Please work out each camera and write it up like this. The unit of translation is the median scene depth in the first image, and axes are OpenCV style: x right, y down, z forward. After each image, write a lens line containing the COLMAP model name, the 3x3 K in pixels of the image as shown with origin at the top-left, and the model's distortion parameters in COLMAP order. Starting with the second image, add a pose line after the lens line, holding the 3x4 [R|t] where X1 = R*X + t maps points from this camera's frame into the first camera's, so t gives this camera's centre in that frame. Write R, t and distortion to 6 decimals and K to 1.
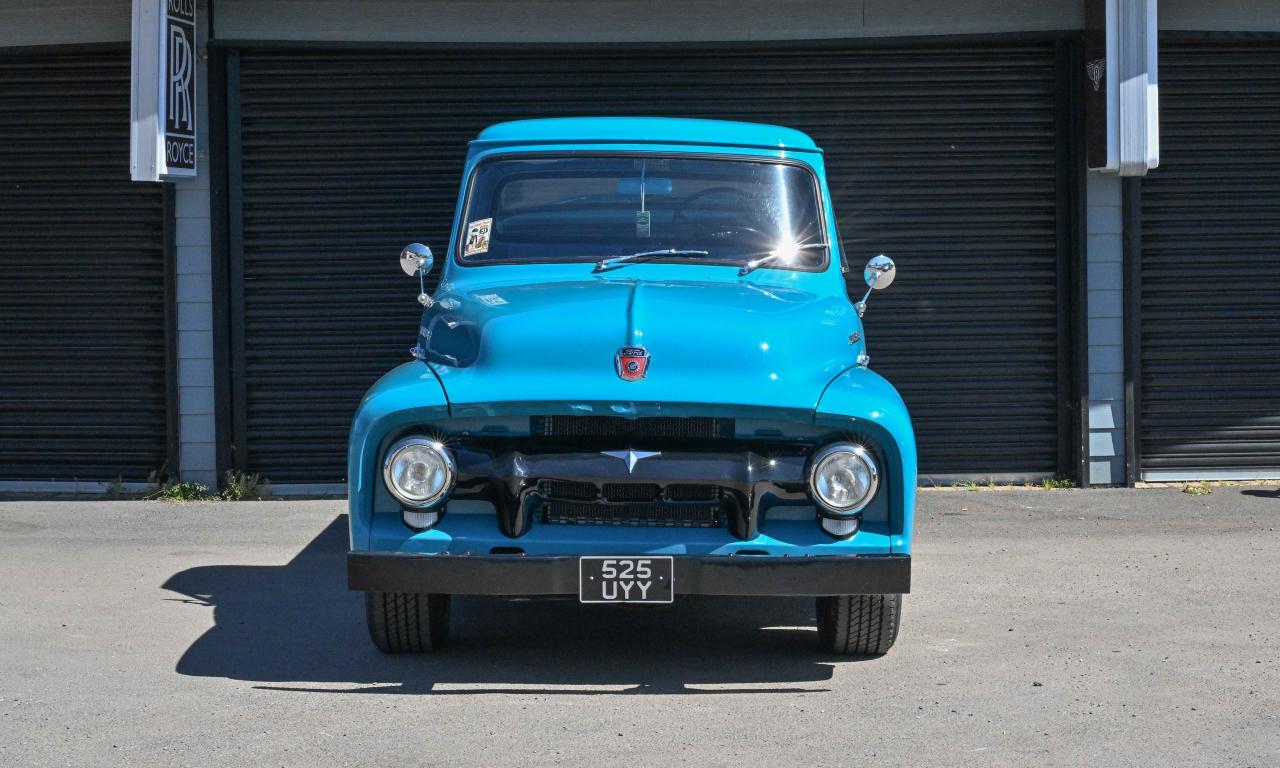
lens RADIAL K [[2576.0, 0, 667.8], [0, 2576.0, 343.2], [0, 0, 1]] dist [0.011138, 0.006953]
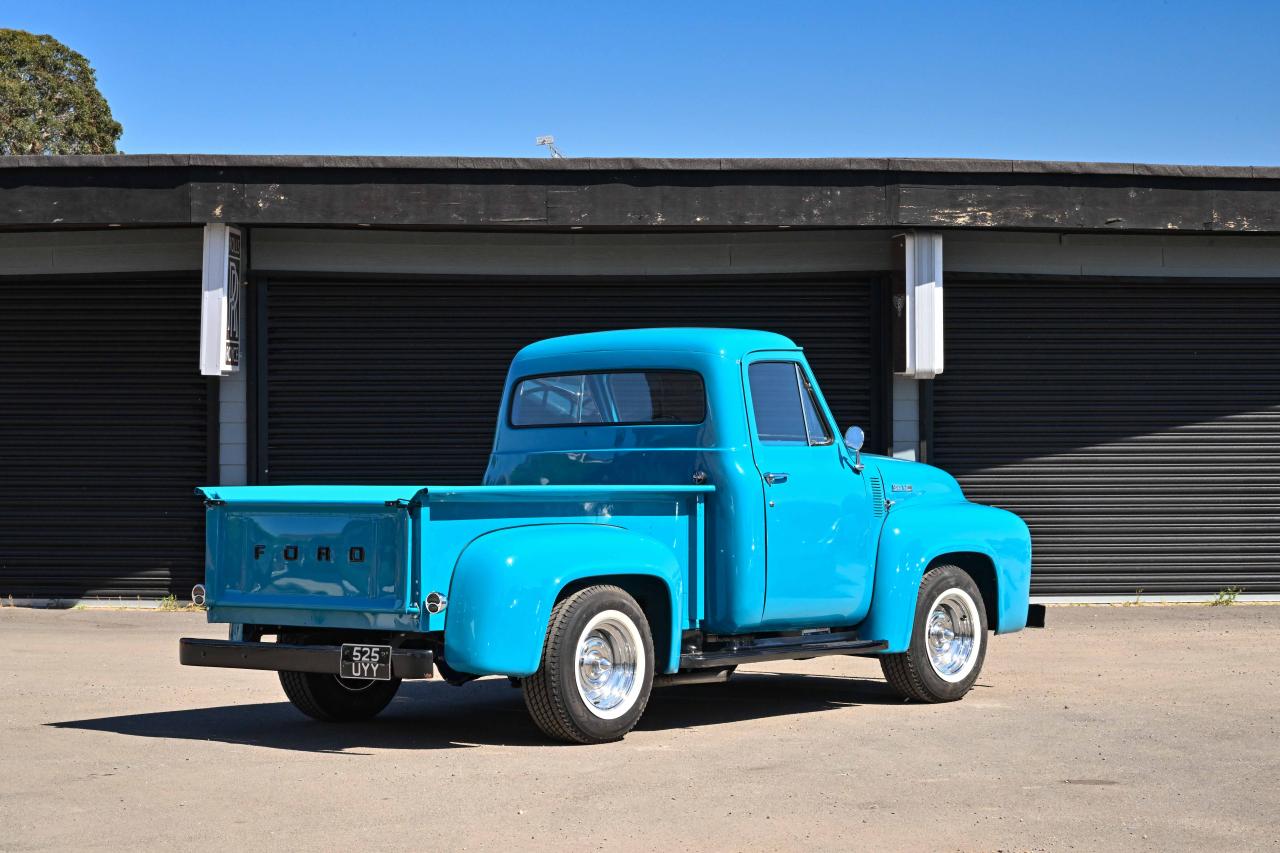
lens RADIAL K [[3951.3, 0, 640.5], [0, 3951.3, 427.6], [0, 0, 1]] dist [0.014762, -0.121513]
pose [[0.997050, 0.009920, 0.076107, -0.128599], [-0.006930, 0.999198, -0.039445, 0.044464], [-0.076438, 0.038801, 0.996319, -1.065453]]
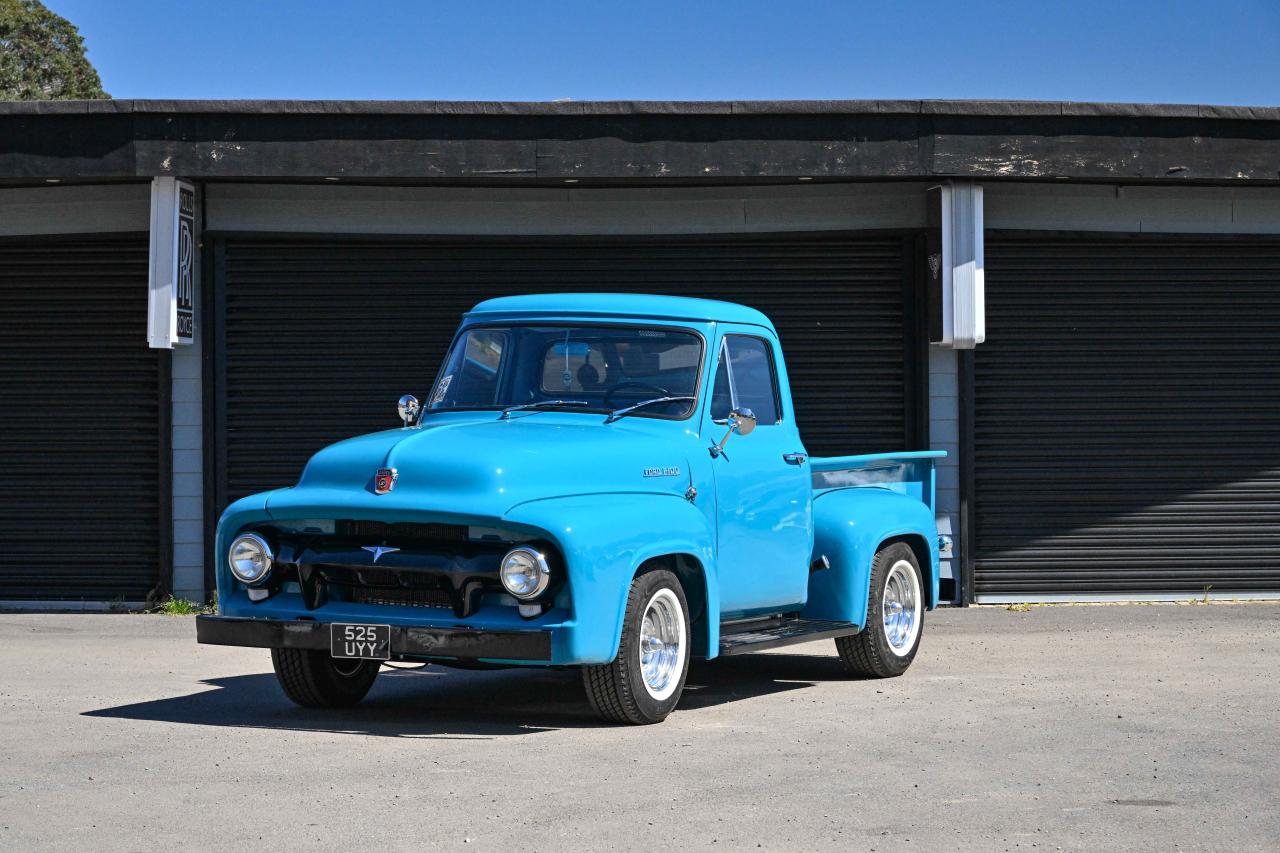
lens RADIAL K [[4079.9, 0, 623.1], [0, 4079.9, 428.3], [0, 0, 1]] dist [-0.056340, 1.193367]
pose [[0.998439, 0.005433, 0.055587, -0.086708], [-0.003112, 0.999123, -0.041750, 0.052784], [-0.055765, 0.041512, 0.997581, -0.898187]]
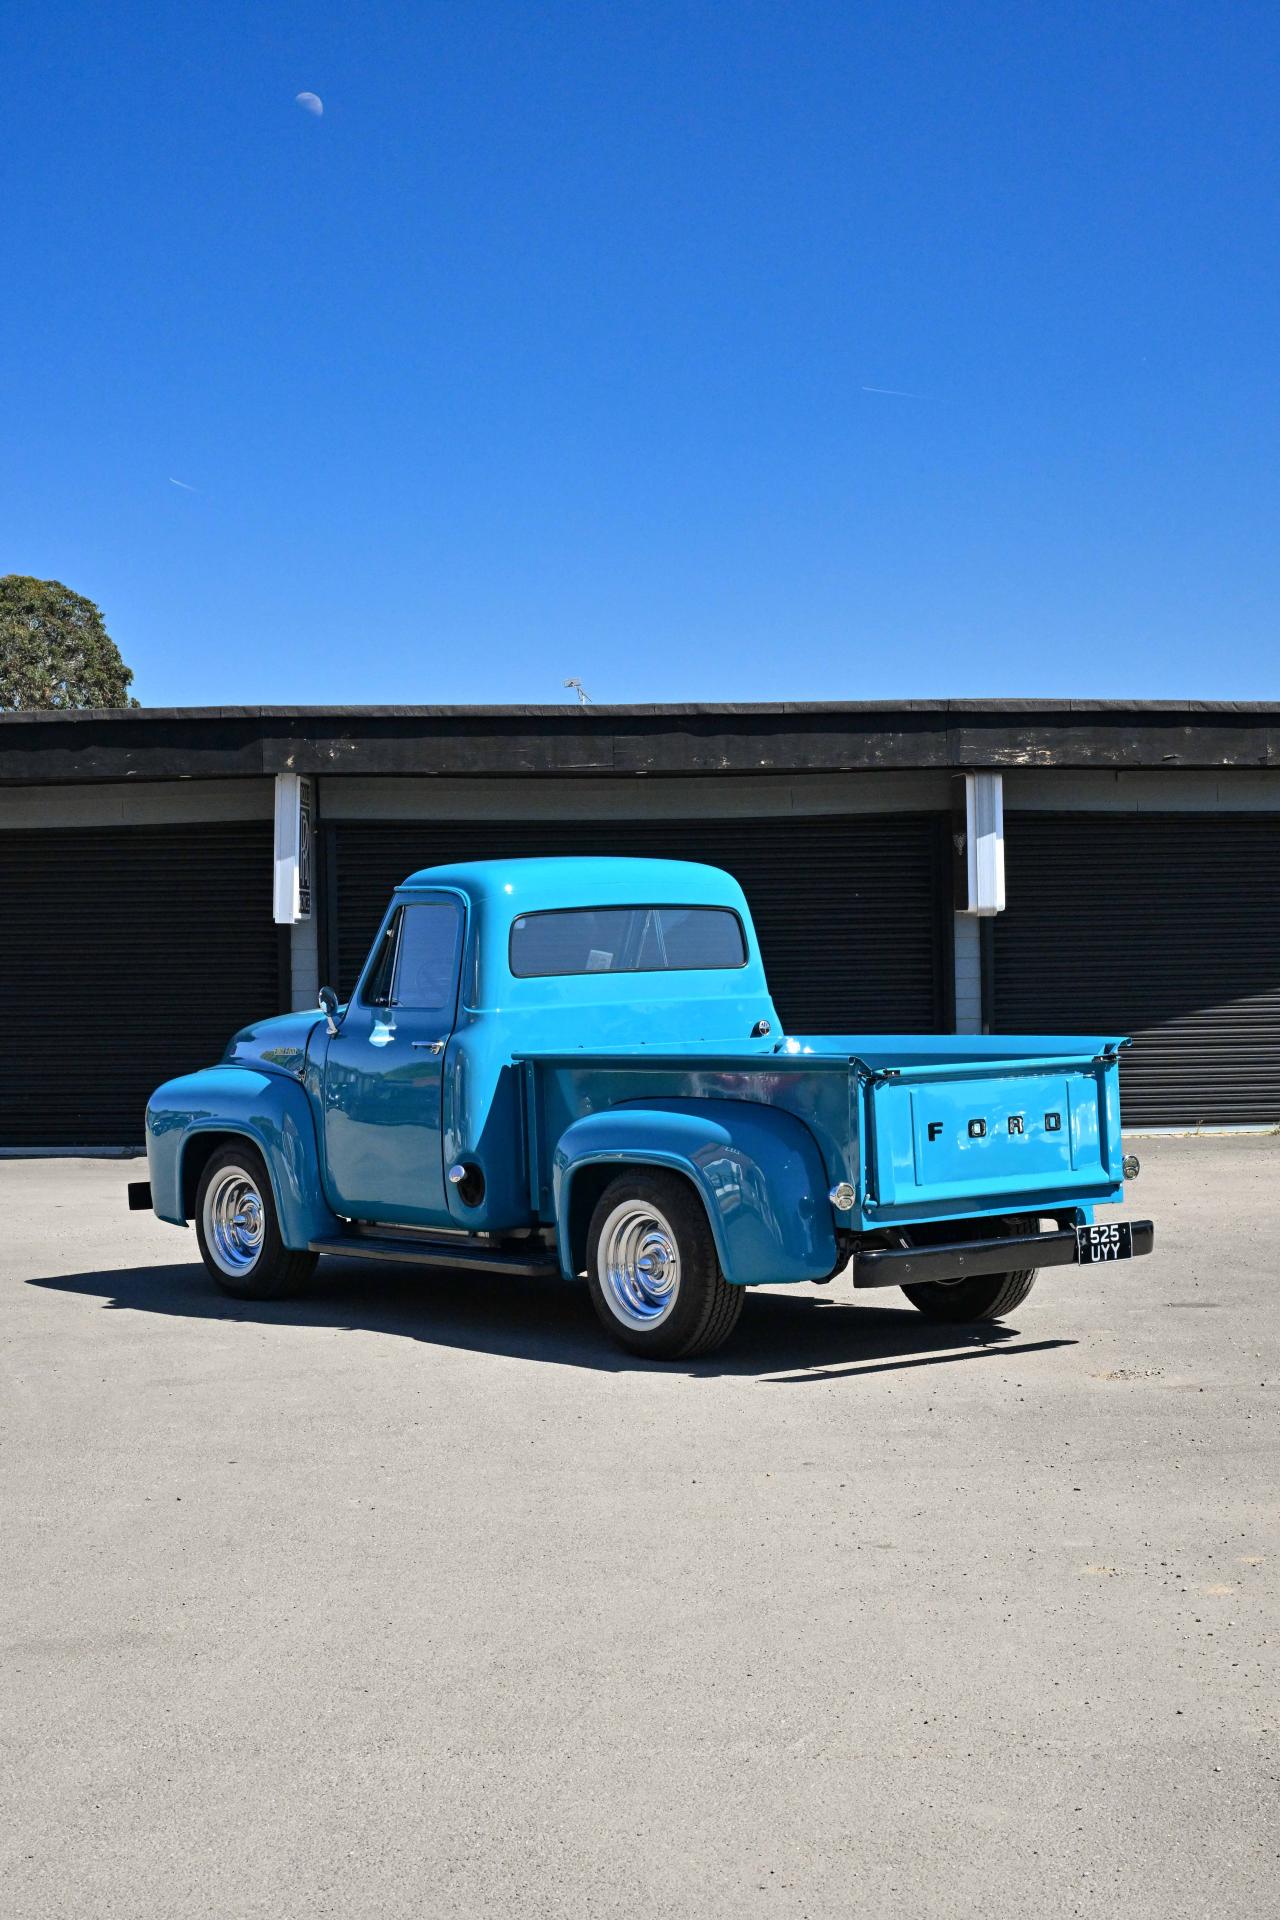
lens RADIAL K [[4071.8, 0, 664.7], [0, 4071.8, 961.7], [0, 0, 1]] dist [0.064441, -0.148883]
pose [[0.995720, -0.005589, 0.092252, -0.192637], [0.009372, 0.999130, -0.040627, 0.046821], [-0.091945, 0.041318, 0.994907, -1.151820]]
